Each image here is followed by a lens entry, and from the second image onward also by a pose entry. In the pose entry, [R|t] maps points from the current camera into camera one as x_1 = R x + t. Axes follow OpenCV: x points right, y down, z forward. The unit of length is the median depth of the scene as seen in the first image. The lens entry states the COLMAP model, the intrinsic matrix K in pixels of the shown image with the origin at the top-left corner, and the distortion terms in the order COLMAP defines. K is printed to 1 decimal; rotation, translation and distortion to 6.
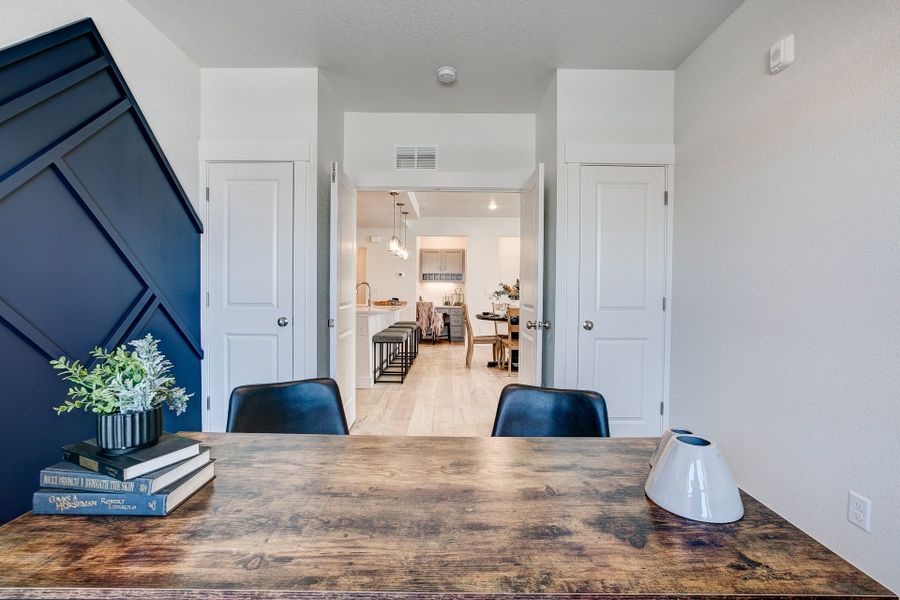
lens RADIAL K [[407.3, 0, 449.8], [0, 407.3, 297.4], [0, 0, 1]] dist [-0.036952, 0.018407]
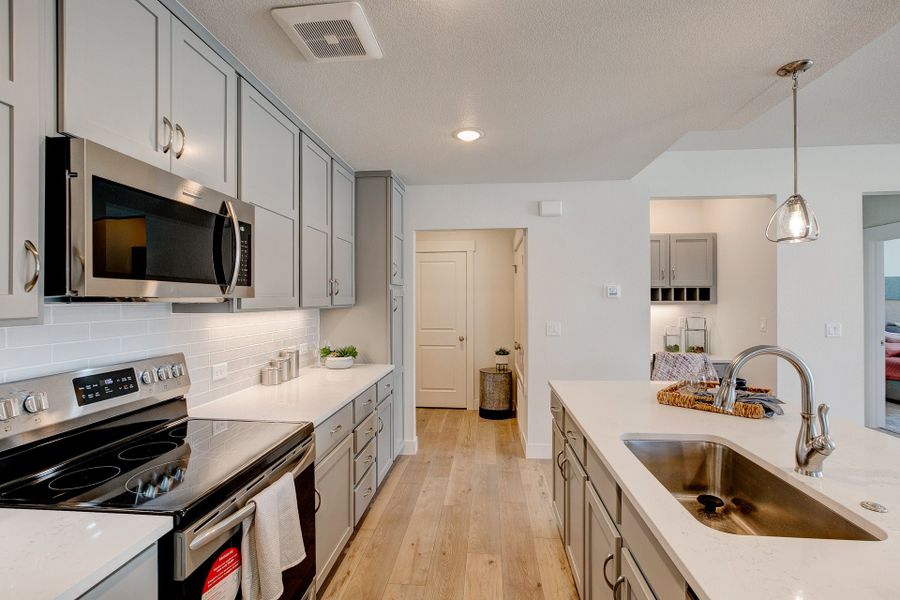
lens RADIAL K [[414.5, 0, 449.1], [0, 414.5, 298.2], [0, 0, 1]] dist [-0.040032, 0.023248]
pose [[0.996144, -0.014022, -0.086601, -0.346140], [0.012165, 0.999685, -0.021935, -0.057951], [0.086882, 0.020797, 0.996002, 0.776390]]
